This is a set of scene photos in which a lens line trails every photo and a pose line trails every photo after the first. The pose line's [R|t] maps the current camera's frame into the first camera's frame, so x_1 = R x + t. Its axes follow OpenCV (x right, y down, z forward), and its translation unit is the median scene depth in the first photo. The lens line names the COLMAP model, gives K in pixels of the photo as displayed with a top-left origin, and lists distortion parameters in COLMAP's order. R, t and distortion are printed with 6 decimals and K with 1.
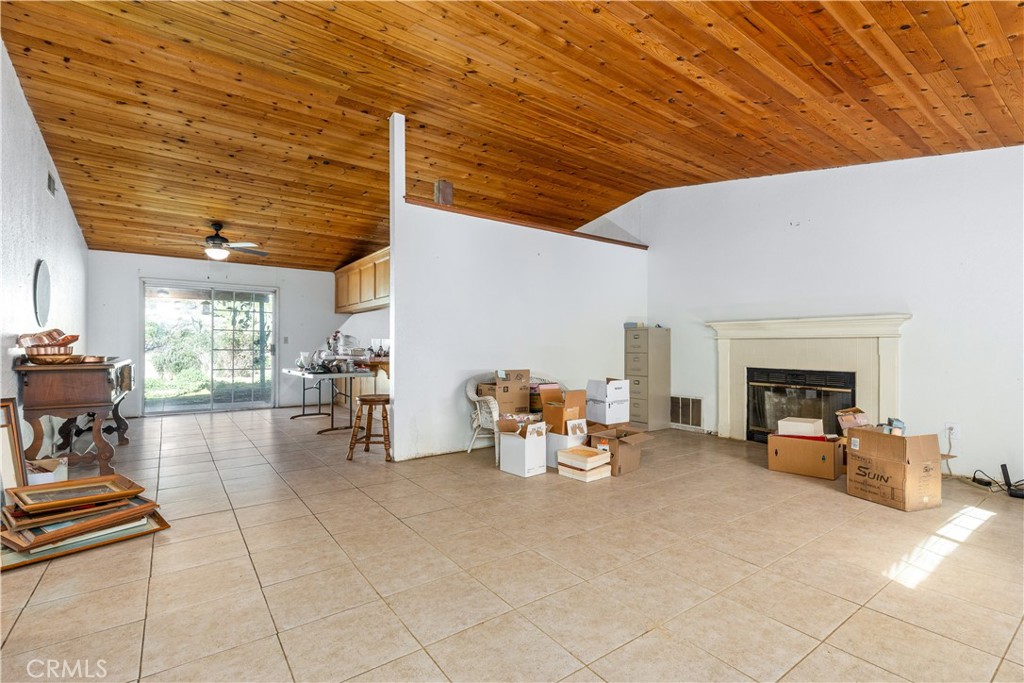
lens RADIAL K [[465.2, 0, 510.6], [0, 465.2, 345.0], [0, 0, 1]] dist [0.004961, -0.000245]
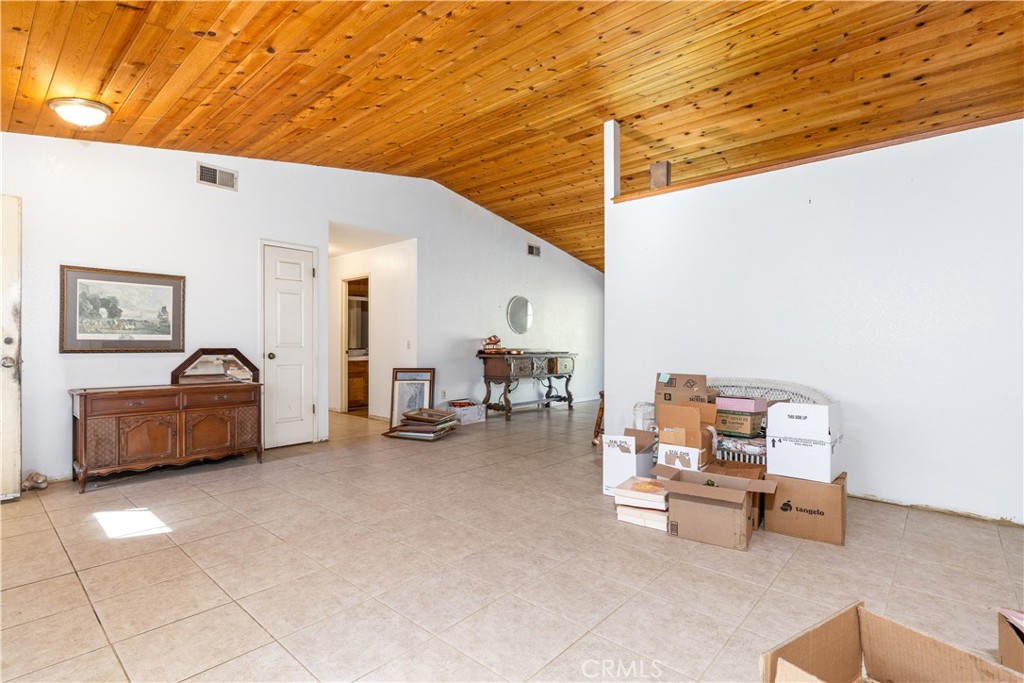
lens RADIAL K [[491.2, 0, 514.8], [0, 491.2, 344.6], [0, 0, 1]] dist [-0.004218, -0.001649]
pose [[0.216261, -0.002299, -0.976333, 0.862882], [-0.001651, 0.999995, -0.002720, 0.007150], [0.976334, 0.002200, 0.216256, 0.614354]]
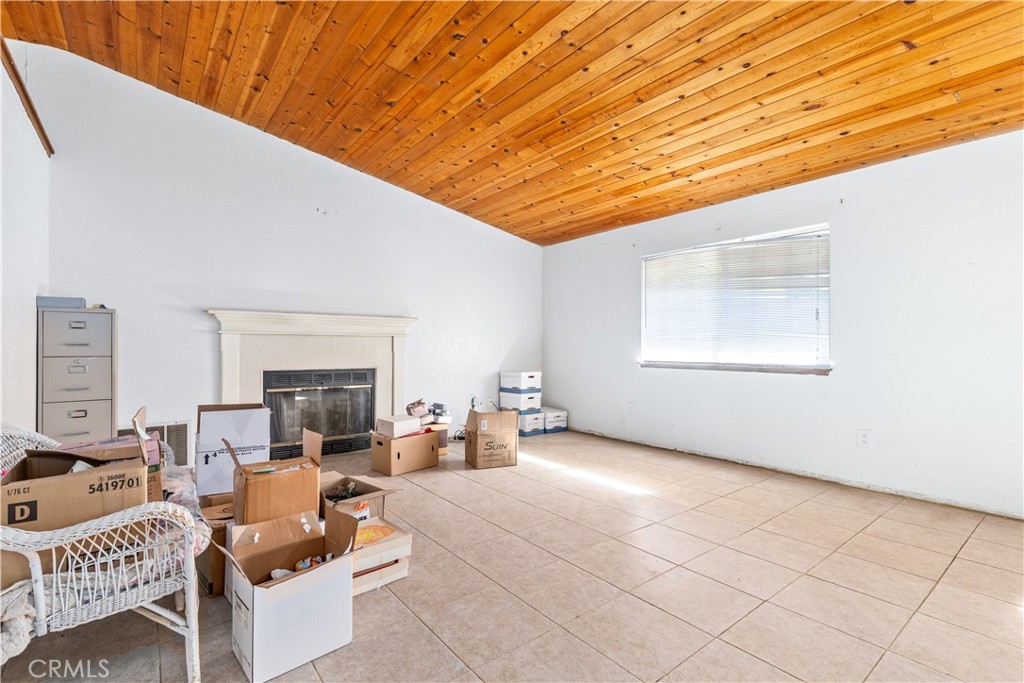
lens RADIAL K [[465.2, 0, 510.8], [0, 465.2, 340.6], [0, 0, 1]] dist [0.004961, -0.000245]
pose [[-0.035446, 0.004768, 0.999360, -0.403780], [-0.004896, 0.999976, -0.004945, -0.000766], [-0.999360, -0.005068, -0.035422, 0.833898]]
